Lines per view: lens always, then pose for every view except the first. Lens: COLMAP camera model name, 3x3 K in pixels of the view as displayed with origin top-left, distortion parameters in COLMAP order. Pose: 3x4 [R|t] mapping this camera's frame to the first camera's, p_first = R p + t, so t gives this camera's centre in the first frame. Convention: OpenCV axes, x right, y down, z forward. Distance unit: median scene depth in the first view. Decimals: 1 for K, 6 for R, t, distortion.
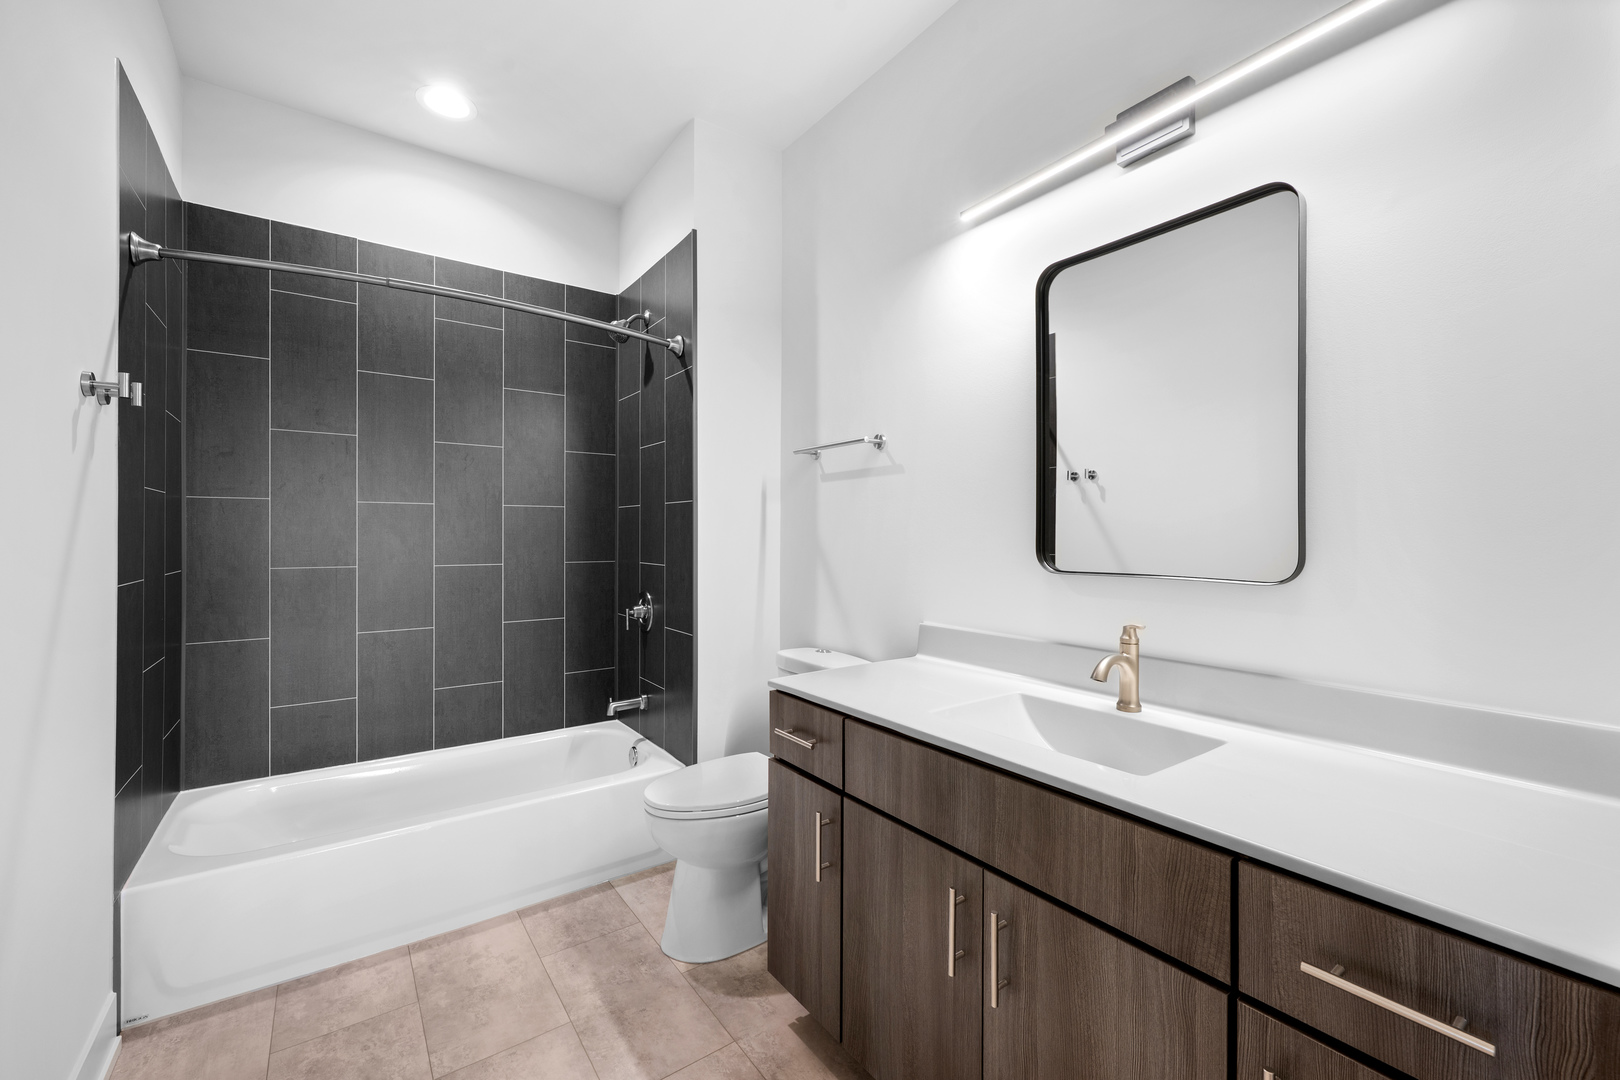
lens RADIAL K [[642.5, 0, 817.0], [0, 642.5, 533.2], [0, 0, 1]] dist [0.001300, -0.000247]
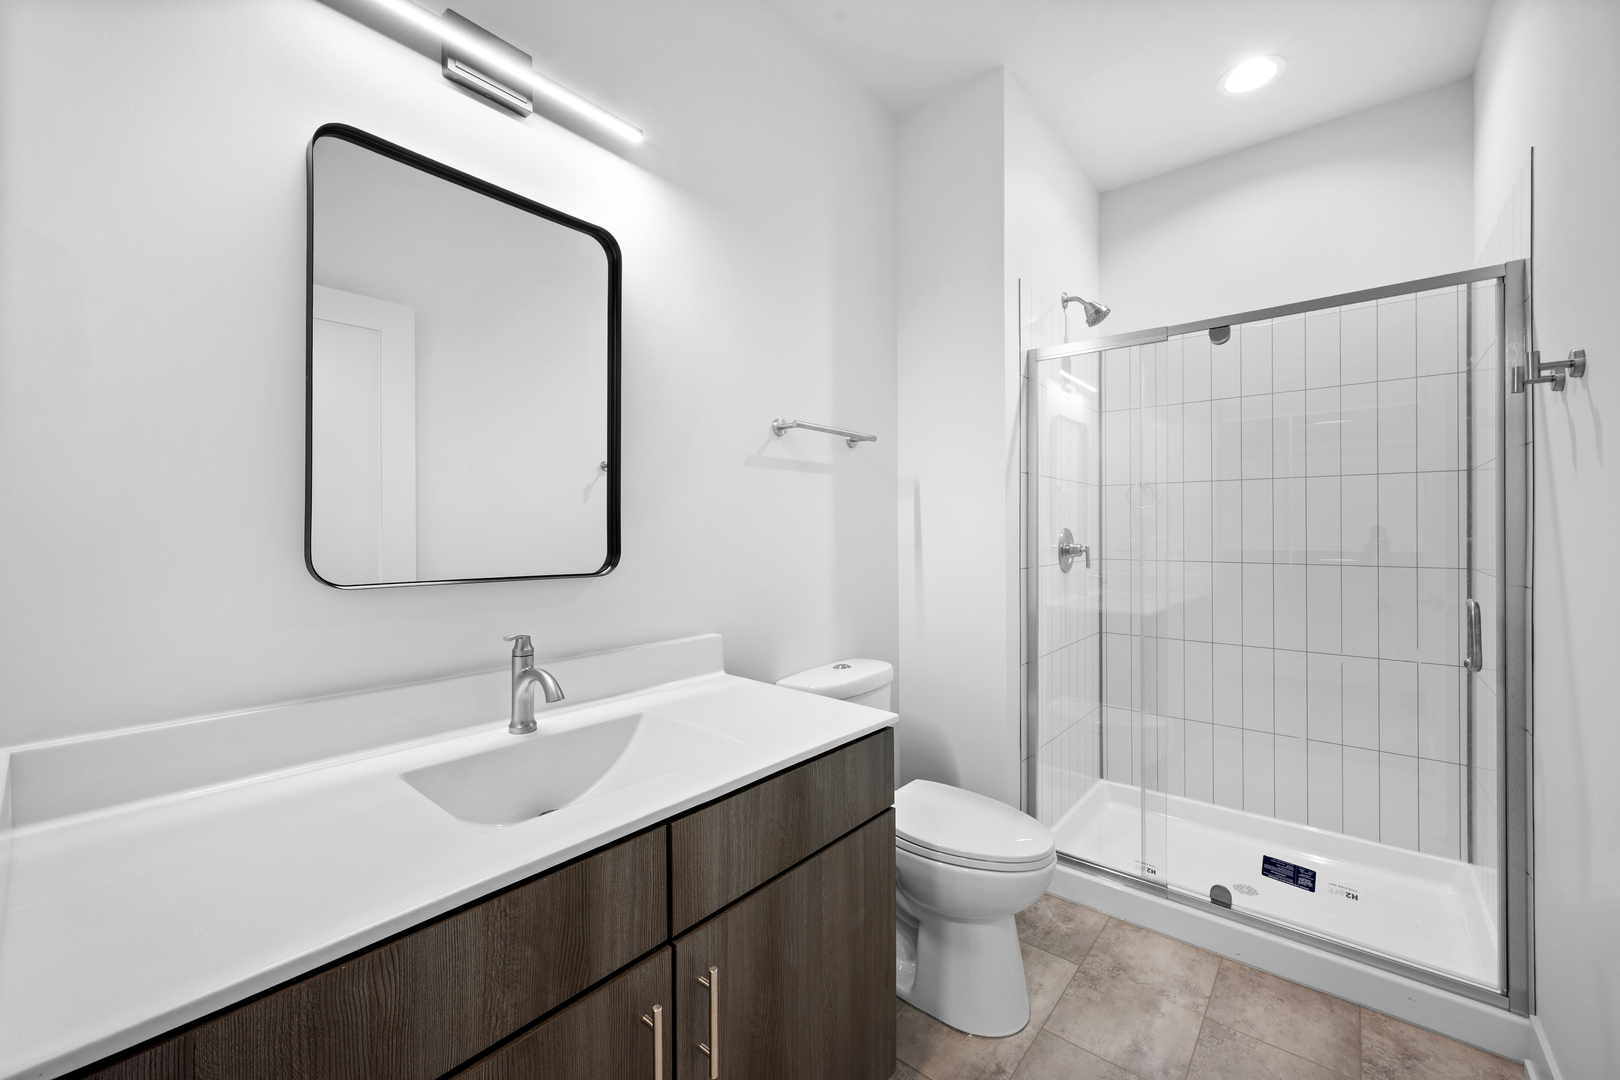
lens RADIAL K [[642.5, 0, 818.2], [0, 642.5, 546.1], [0, 0, 1]] dist [0.001300, -0.000247]
pose [[-0.244176, 0.003057, 0.969726, -0.490428], [0.004922, 0.999986, -0.001913, 0.026930], [-0.969718, 0.004306, -0.244188, 0.877144]]
